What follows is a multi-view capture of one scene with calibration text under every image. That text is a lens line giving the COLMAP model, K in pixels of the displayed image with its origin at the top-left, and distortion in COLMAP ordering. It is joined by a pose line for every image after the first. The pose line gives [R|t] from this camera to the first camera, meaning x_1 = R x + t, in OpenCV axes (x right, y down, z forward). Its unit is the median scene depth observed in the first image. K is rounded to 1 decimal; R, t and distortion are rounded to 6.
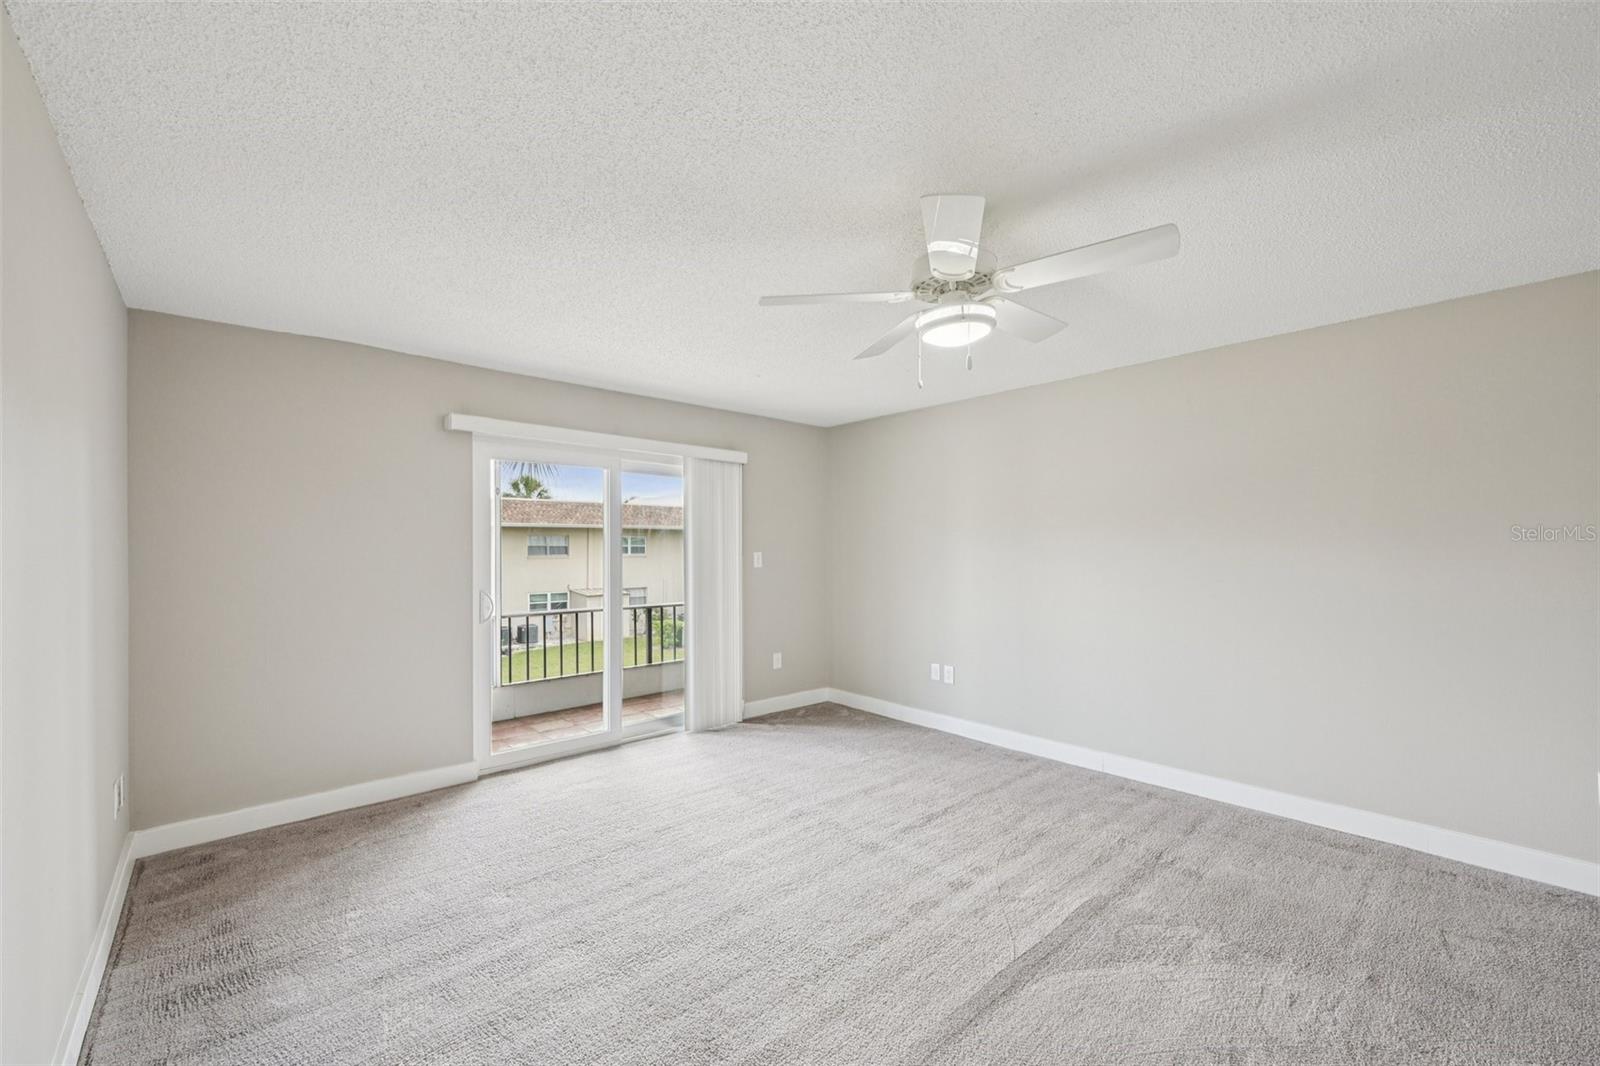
lens RADIAL K [[633.8, 0, 808.6], [0, 633.8, 541.5], [0, 0, 1]] dist [-0.004496, 0.001588]
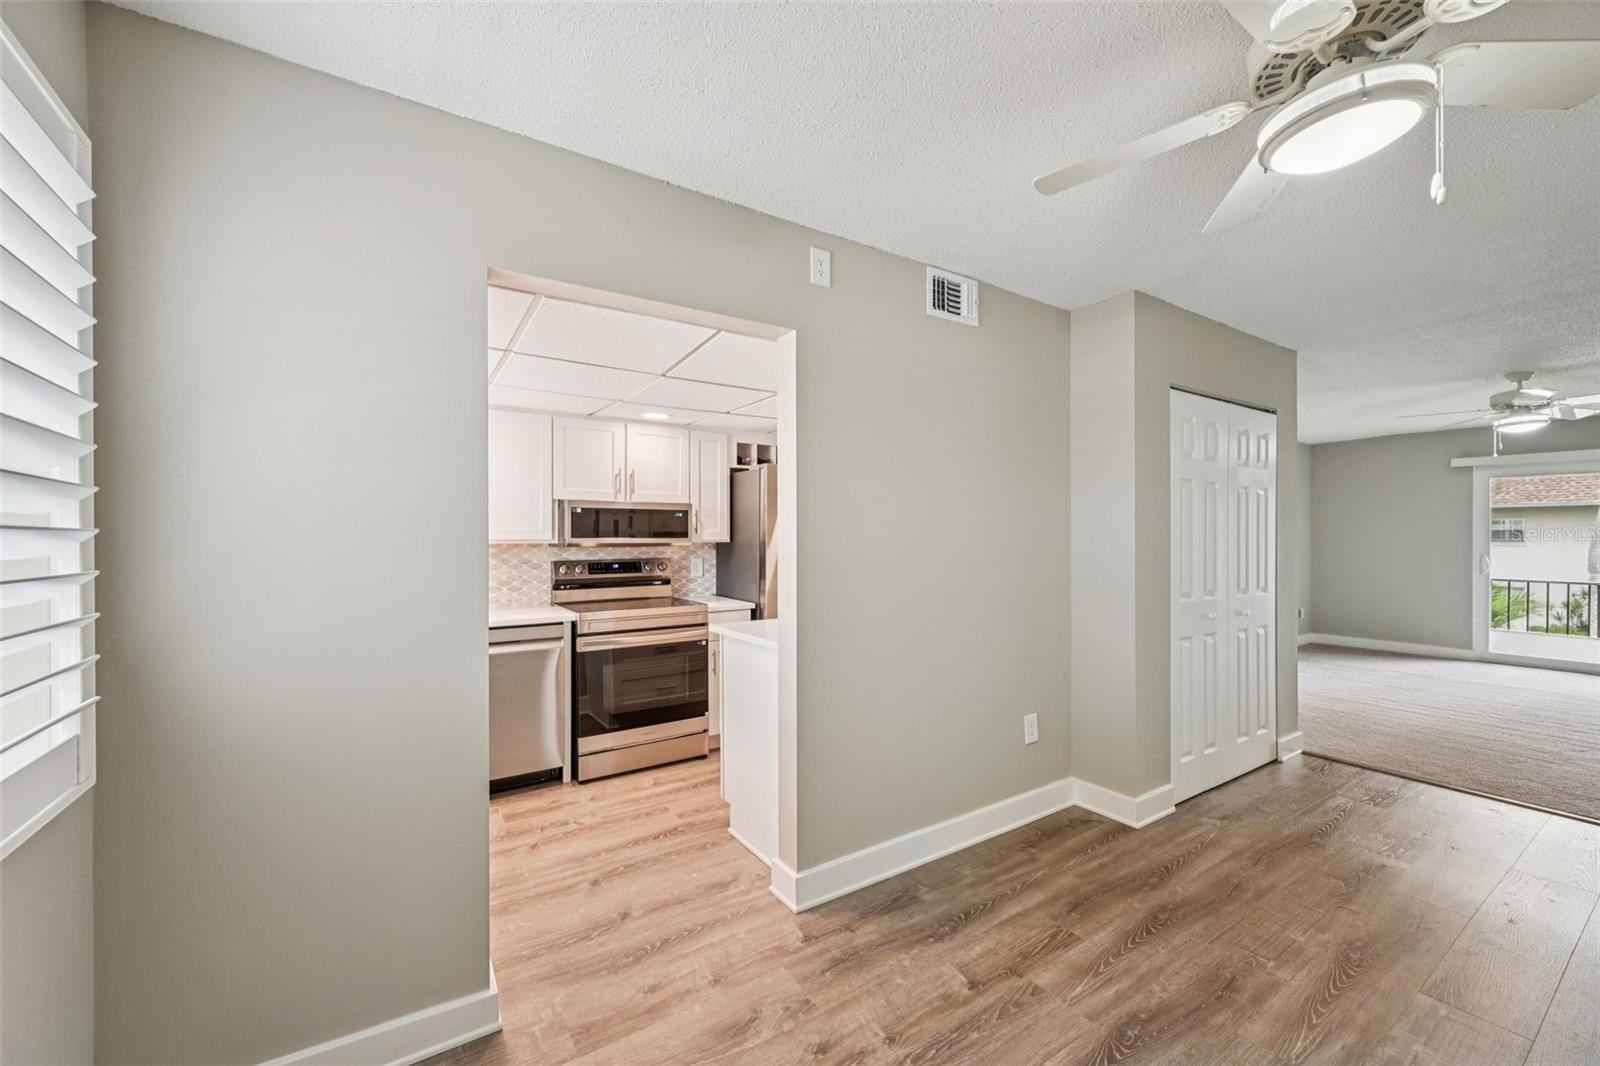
lens RADIAL K [[633.8, 0, 801.0], [0, 633.8, 539.9], [0, 0, 1]] dist [-0.004496, 0.001588]
pose [[-0.168595, 0.010553, -0.985629, 1.318706], [0.012919, 0.999880, 0.008496, -0.003834], [0.985601, -0.011301, -0.168711, -0.482789]]
